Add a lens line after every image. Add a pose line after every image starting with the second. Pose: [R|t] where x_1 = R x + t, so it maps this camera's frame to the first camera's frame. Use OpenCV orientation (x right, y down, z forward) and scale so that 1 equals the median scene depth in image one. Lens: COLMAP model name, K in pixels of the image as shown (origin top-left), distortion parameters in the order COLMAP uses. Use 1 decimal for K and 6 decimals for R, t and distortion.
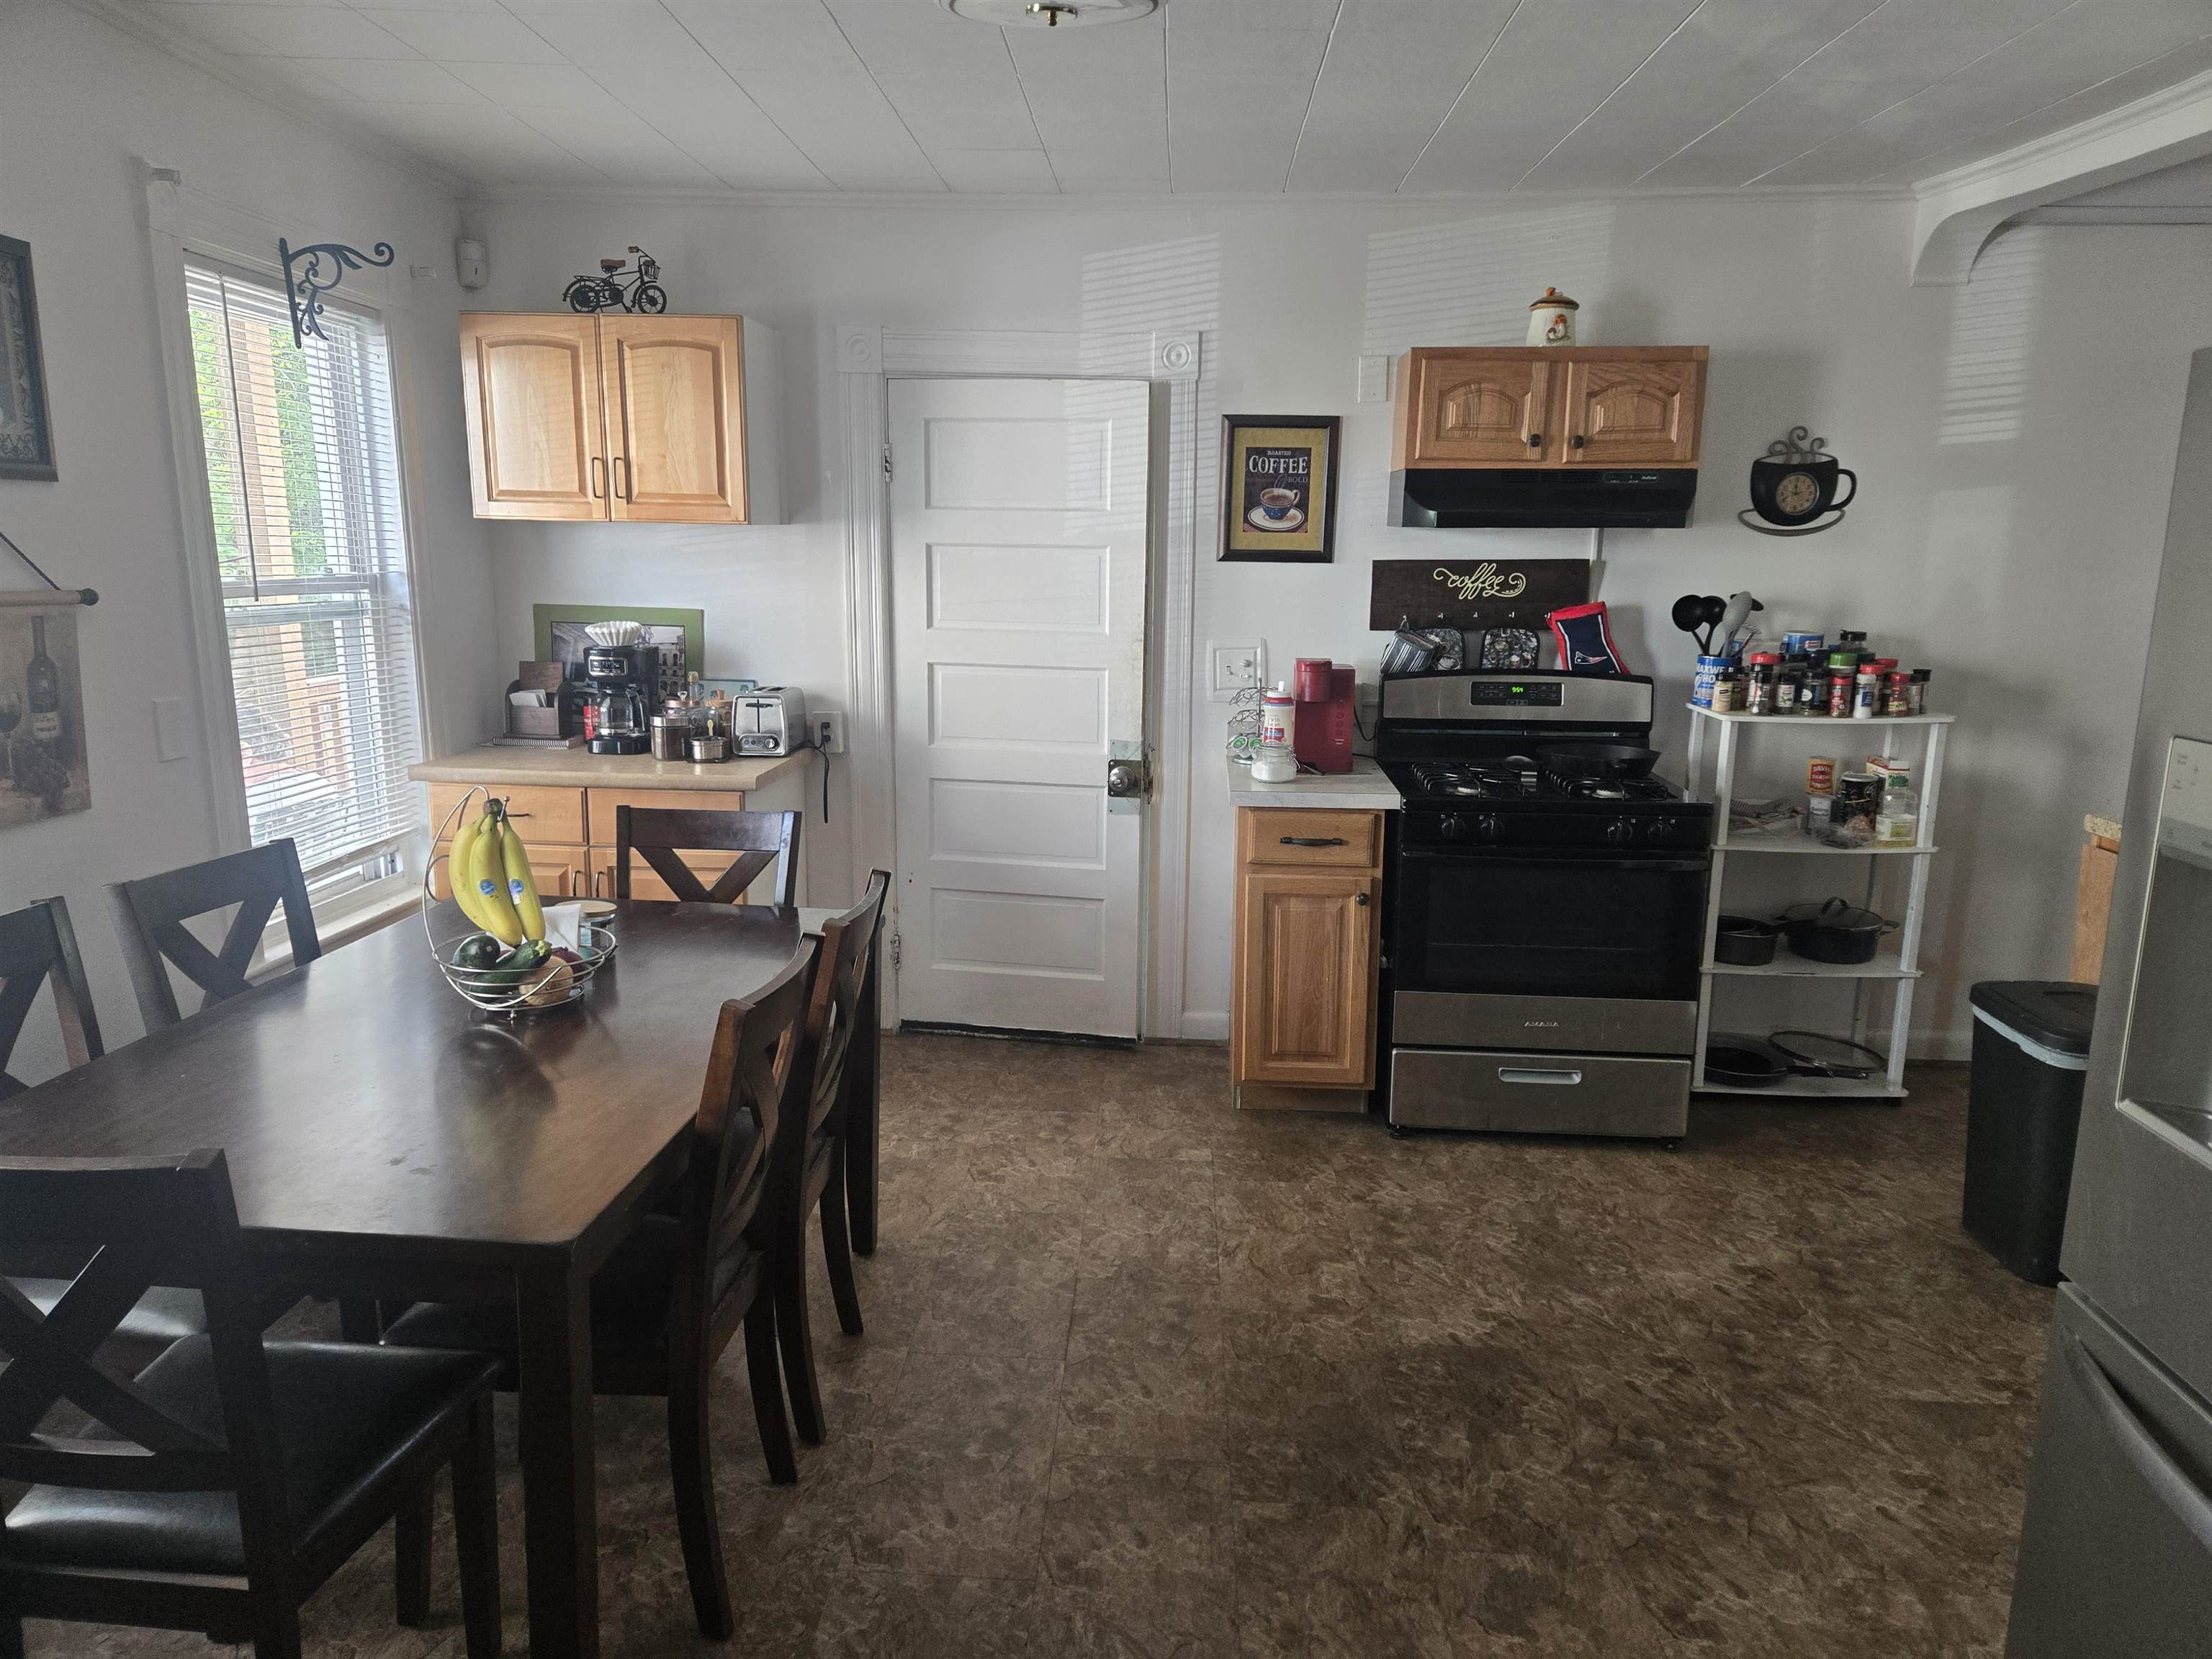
lens RADIAL K [[1462.1, 0, 1108.3], [0, 1462.1, 811.2], [0, 0, 1]] dist [0.072875, -0.055190]
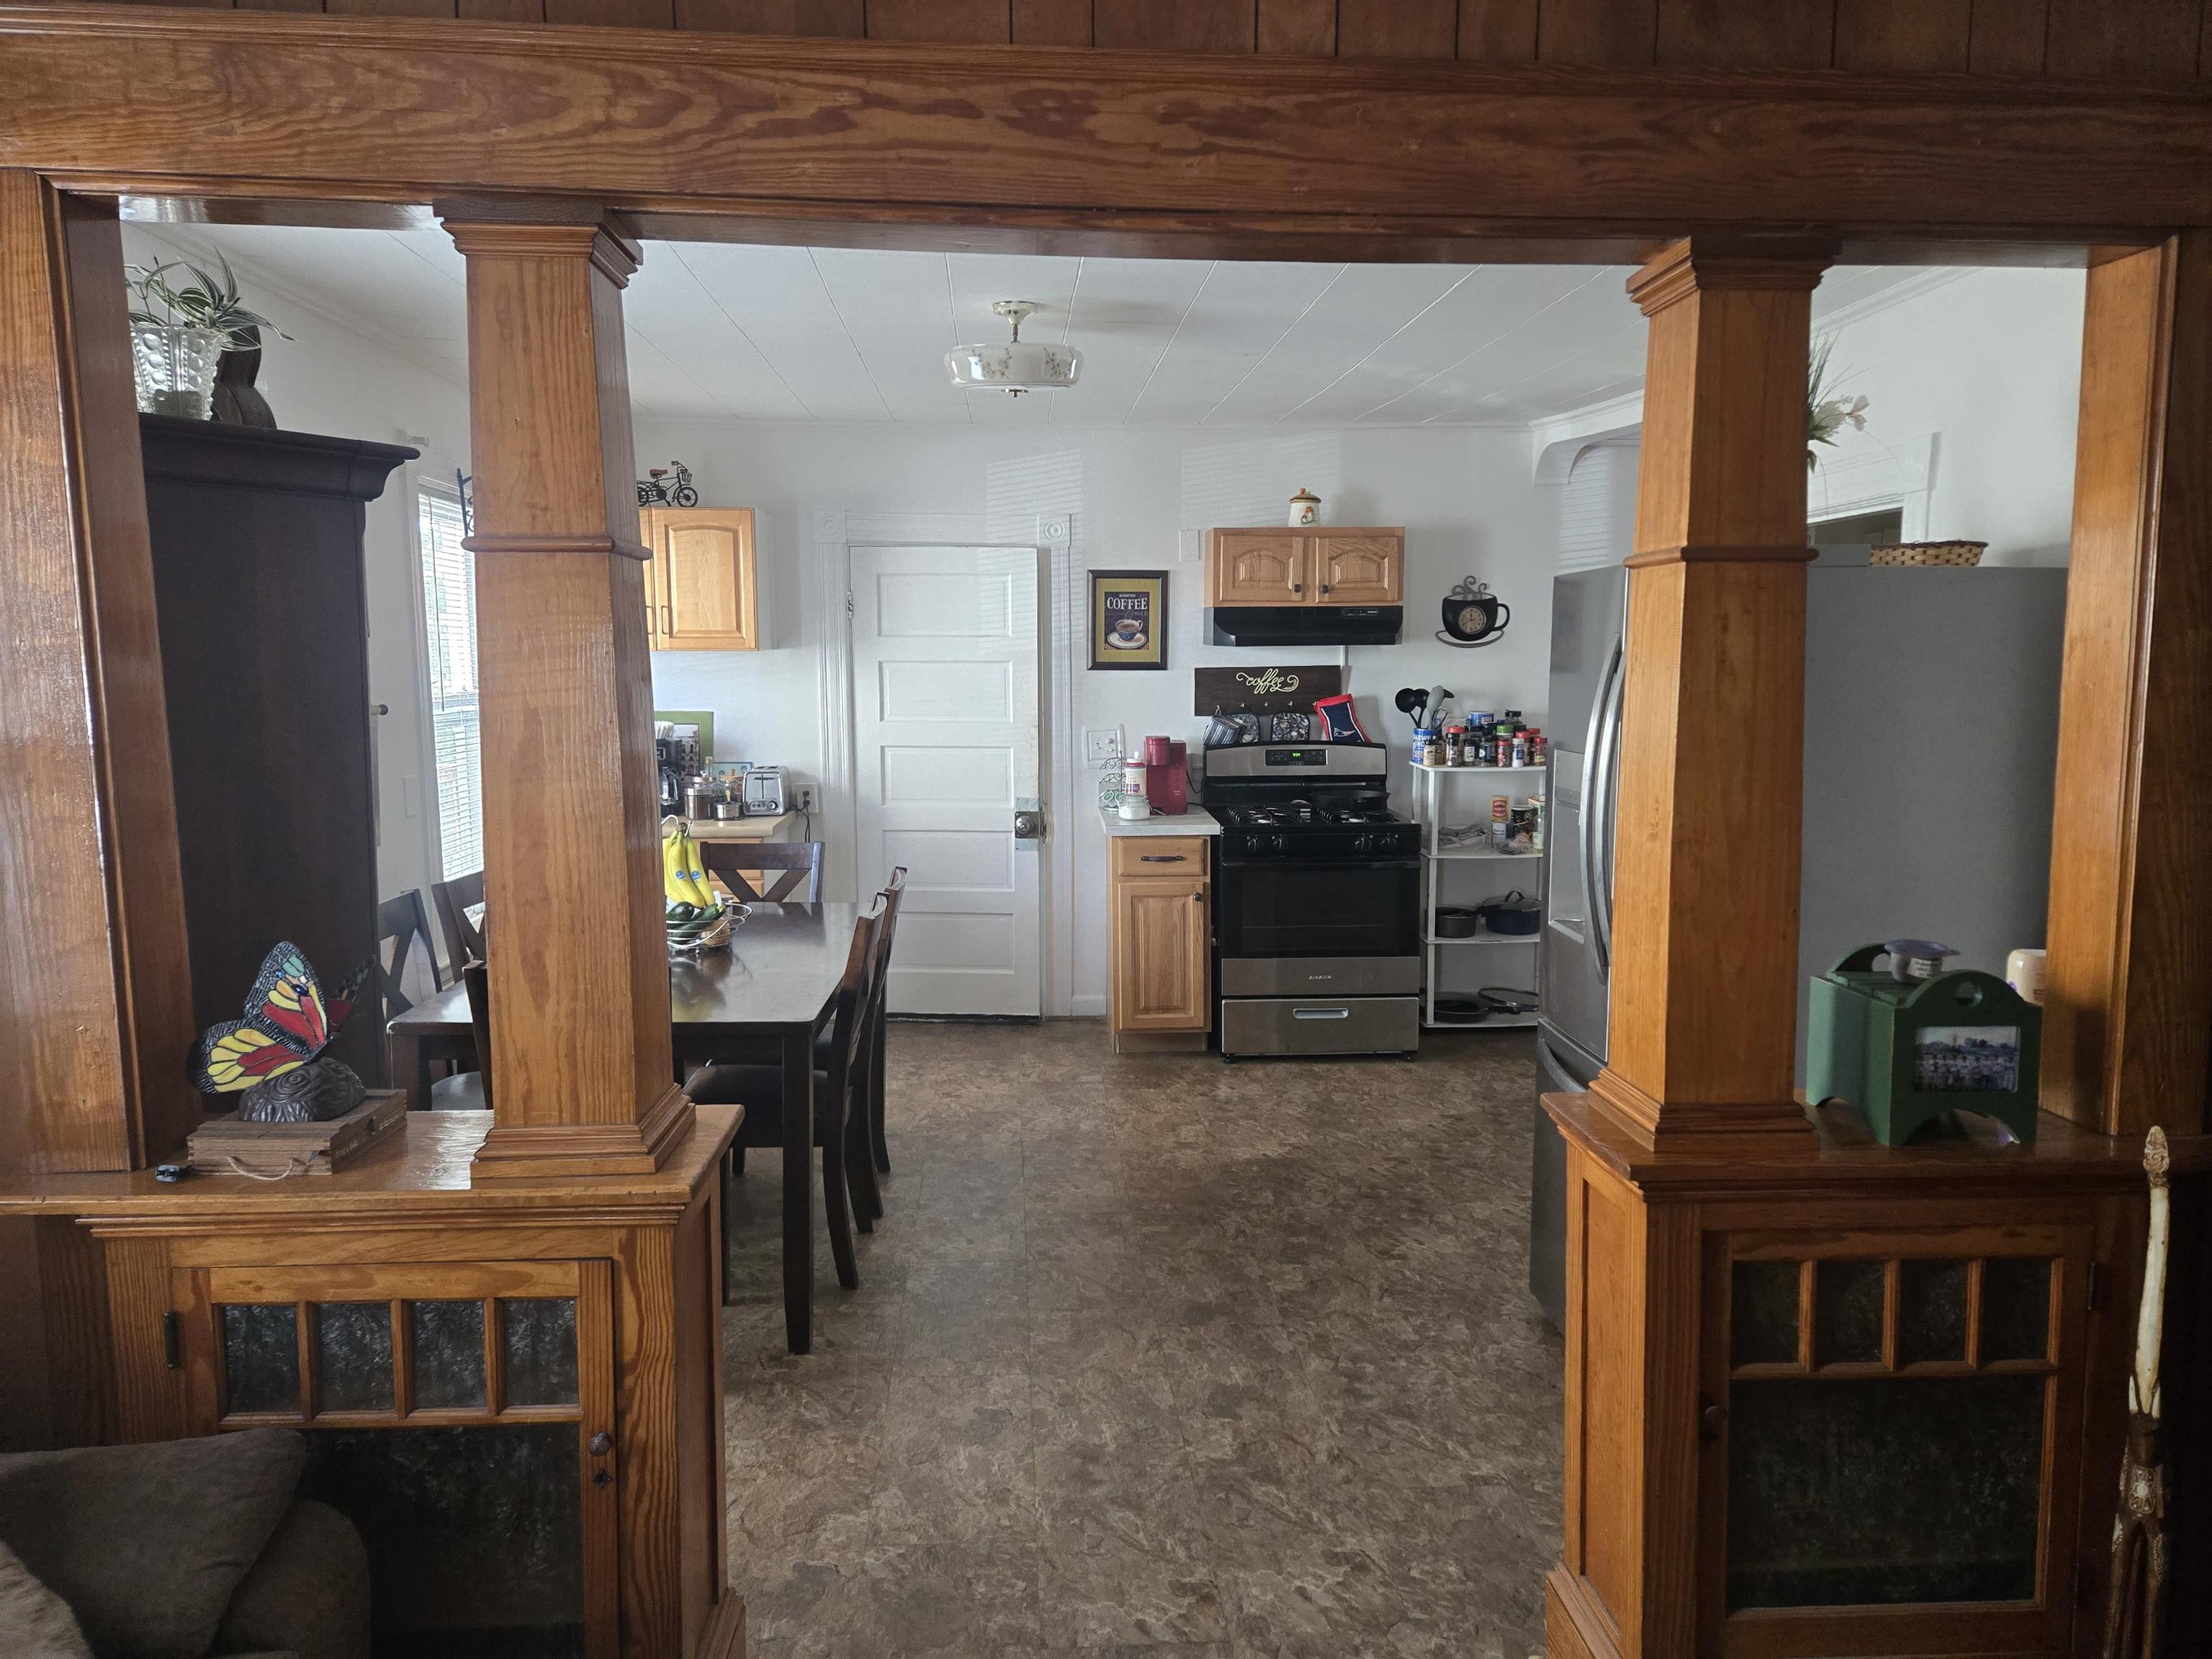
lens RADIAL K [[1456.4, 0, 1109.6], [0, 1456.4, 803.8], [0, 0, 1]] dist [0.074036, -0.061192]
pose [[0.992864, -0.028727, 0.115741, -0.077445], [0.037167, 0.996753, -0.071431, 0.065434], [-0.113313, 0.075223, 0.990708, -0.426115]]
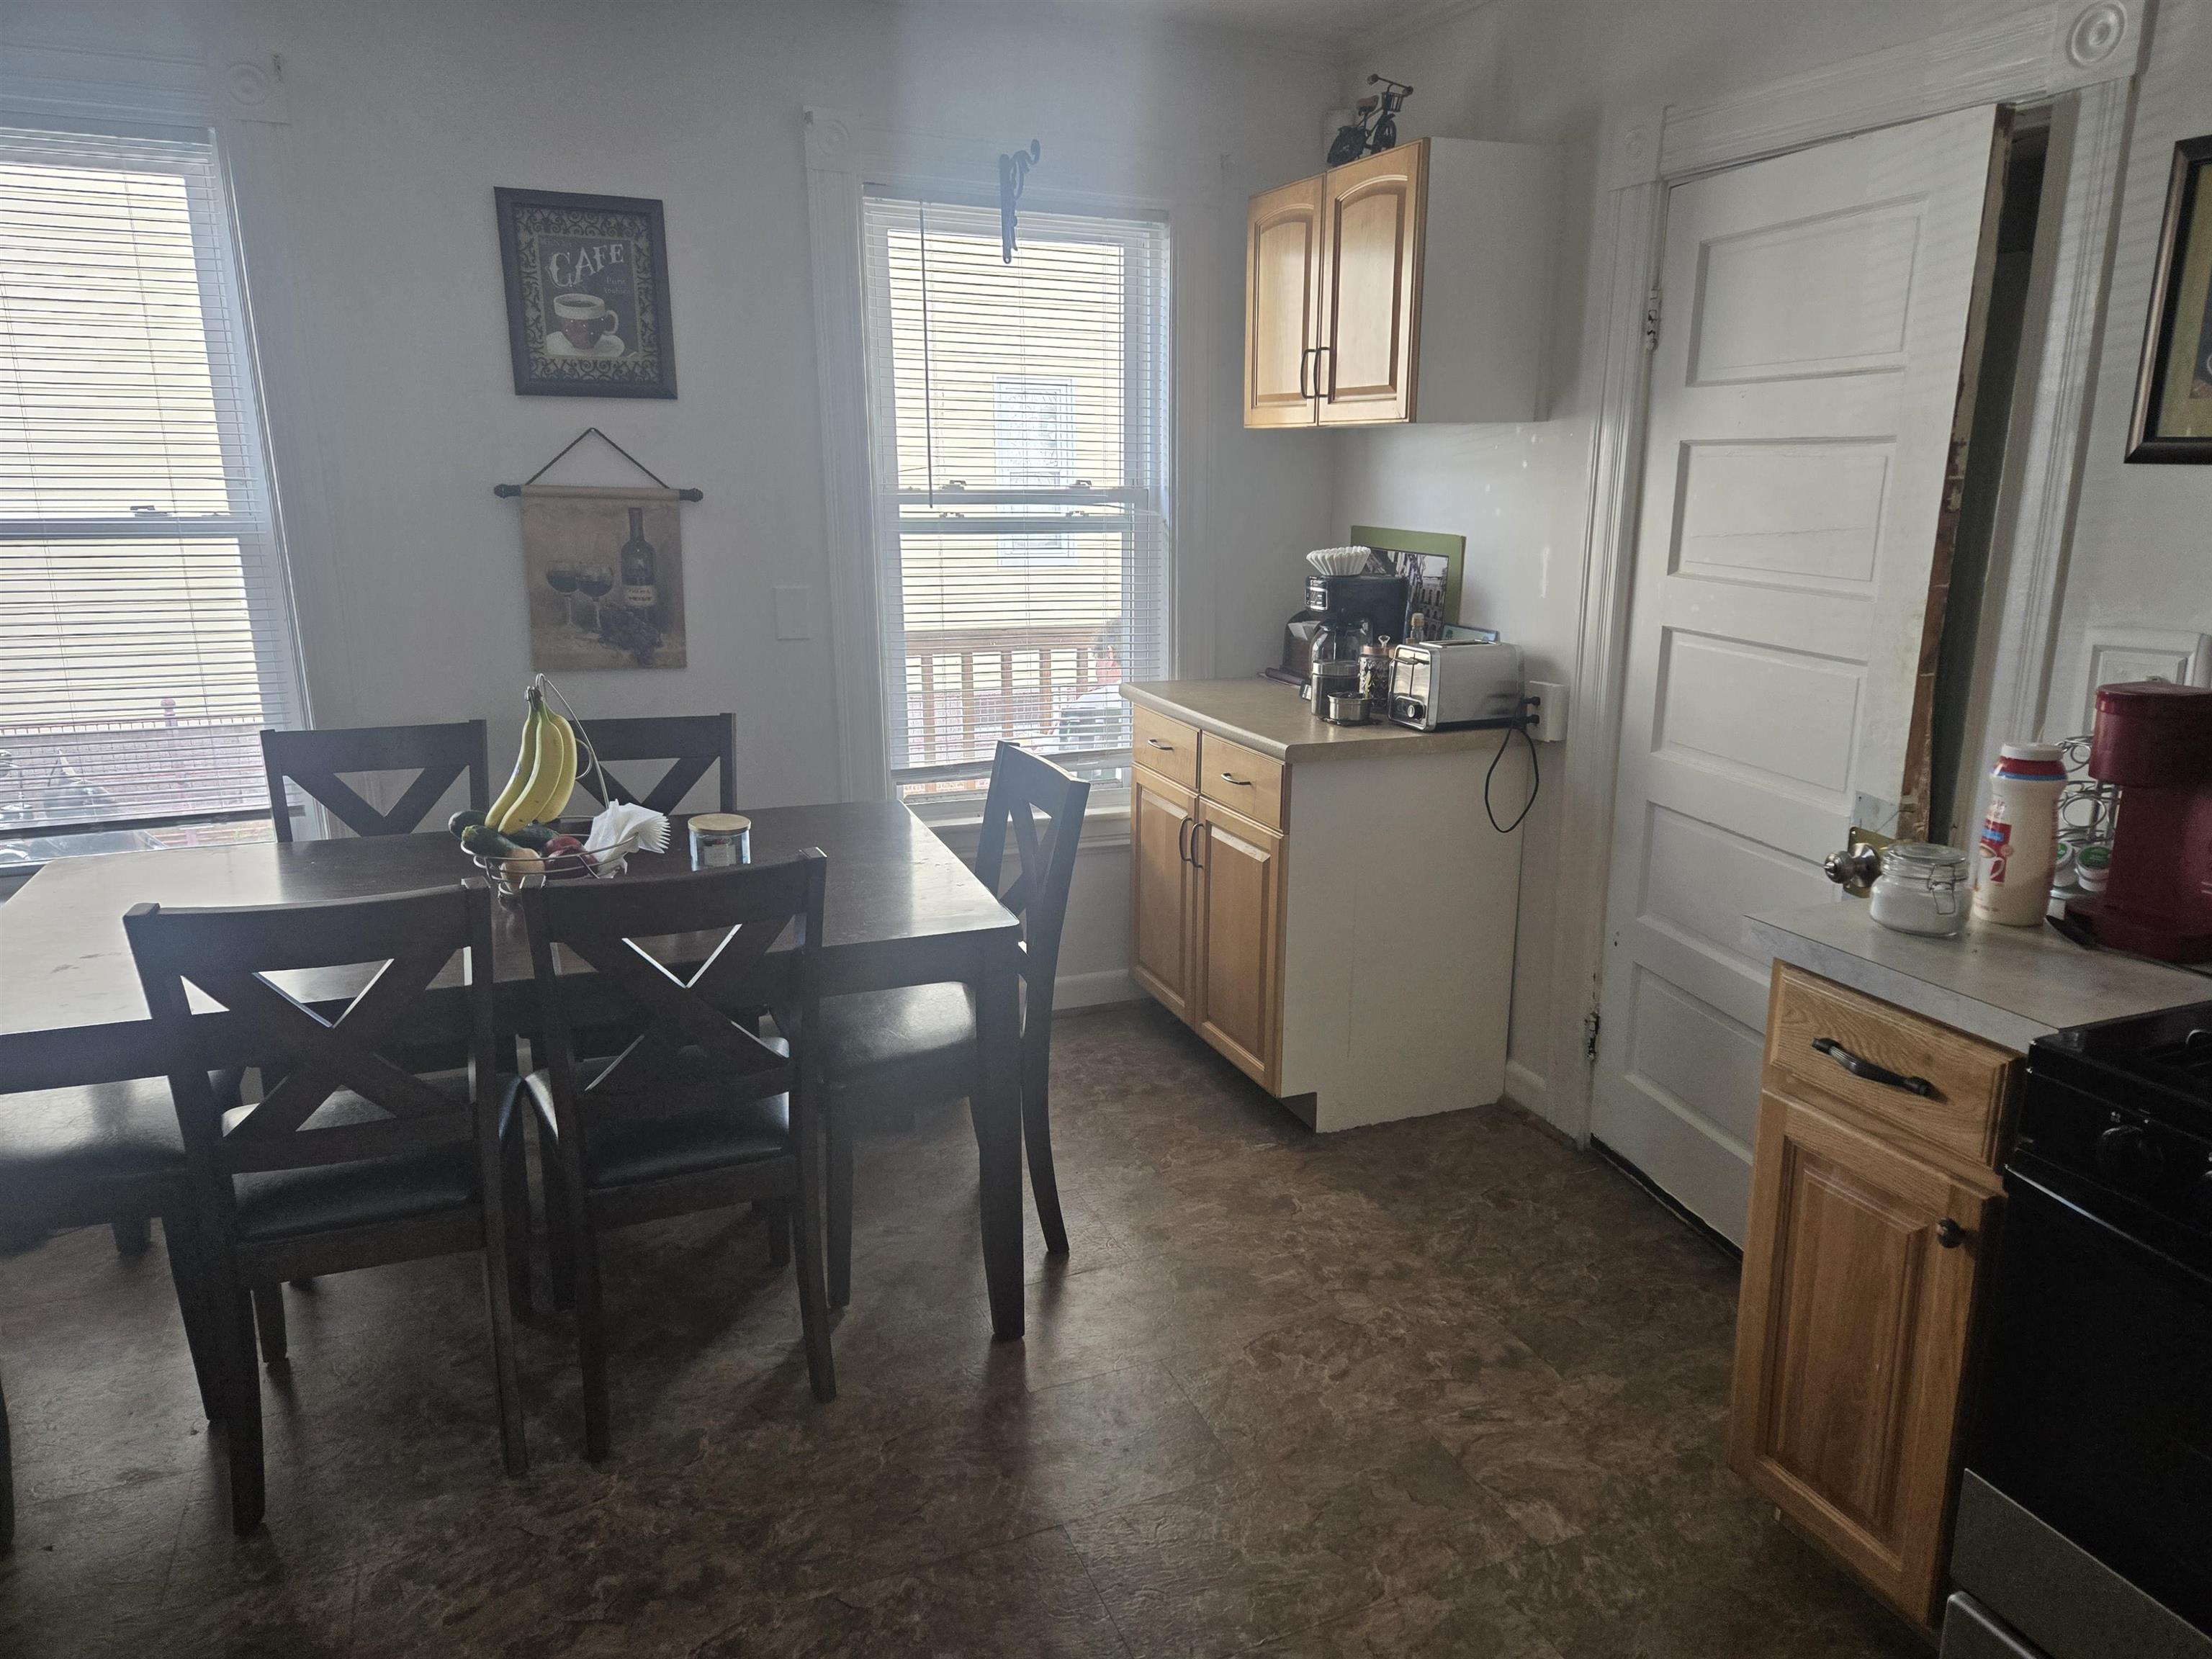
lens RADIAL K [[1480.0, 0, 1119.1], [0, 1480.0, 825.5], [0, 0, 1]] dist [0.069199, -0.055979]
pose [[0.433440, 0.204795, -0.877604, 0.420734], [-0.164072, 0.975493, 0.146605, -0.081331], [0.886121, 0.080446, 0.456418, 0.543898]]
